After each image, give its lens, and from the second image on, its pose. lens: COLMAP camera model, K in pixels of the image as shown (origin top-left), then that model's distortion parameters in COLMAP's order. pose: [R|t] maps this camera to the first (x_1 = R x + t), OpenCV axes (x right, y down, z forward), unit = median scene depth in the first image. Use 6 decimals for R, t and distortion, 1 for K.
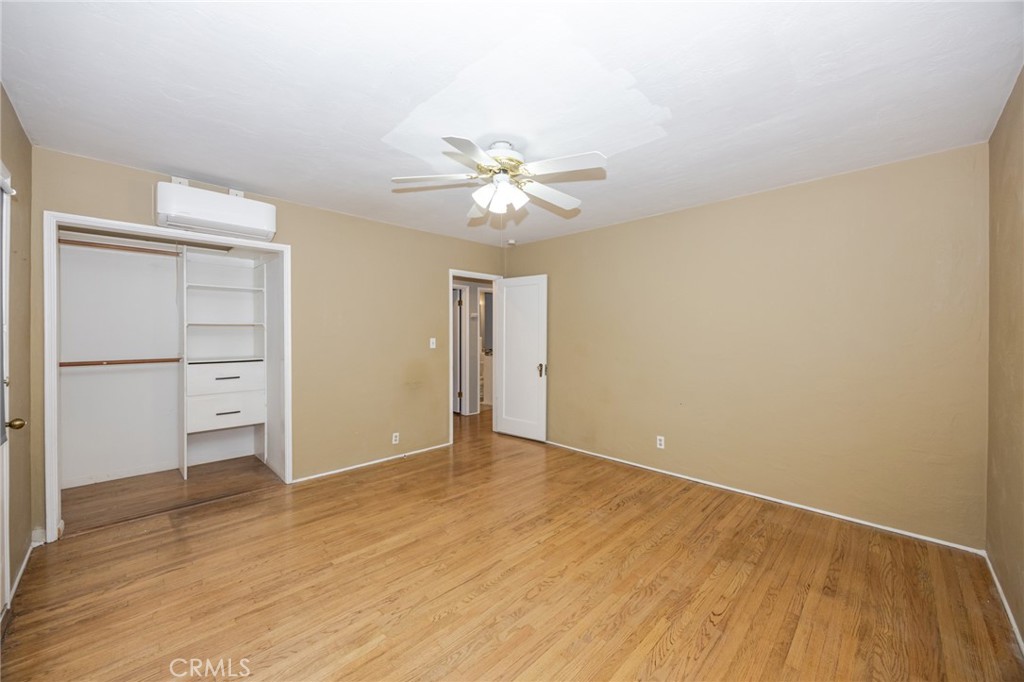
lens RADIAL K [[386.1, 0, 510.6], [0, 386.1, 337.1], [0, 0, 1]] dist [-0.007293, -0.000066]
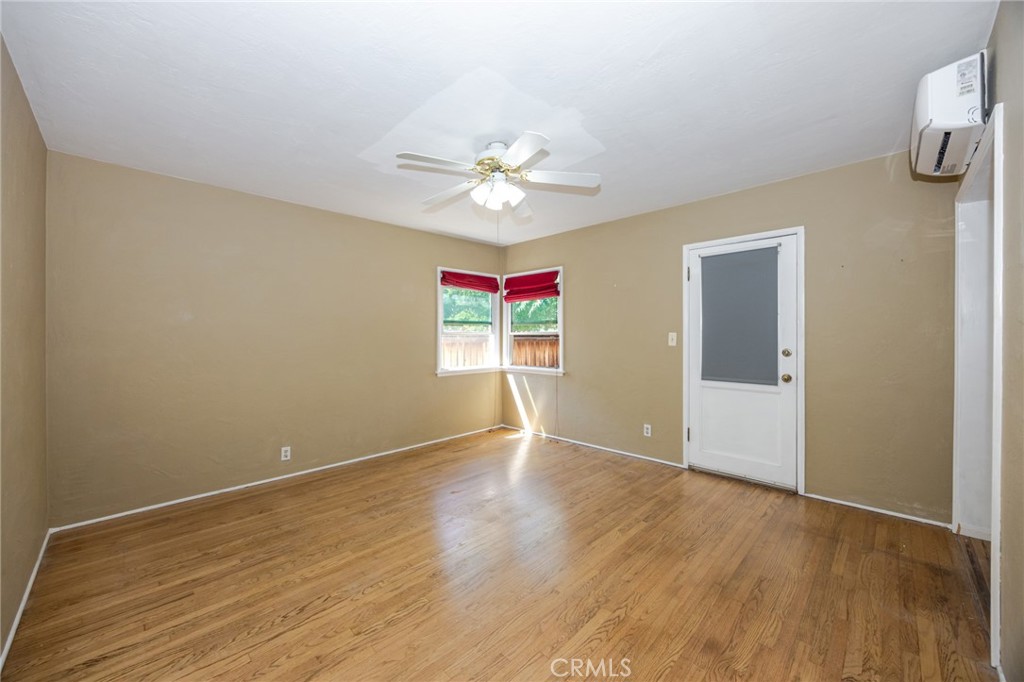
lens RADIAL K [[386.1, 0, 510.6], [0, 386.1, 337.1], [0, 0, 1]] dist [-0.007293, -0.000066]
pose [[-0.999997, 0.002115, -0.001362, -0.048138], [0.002100, 0.999941, 0.010626, 0.012852], [0.001385, 0.010623, -0.999943, 1.865554]]
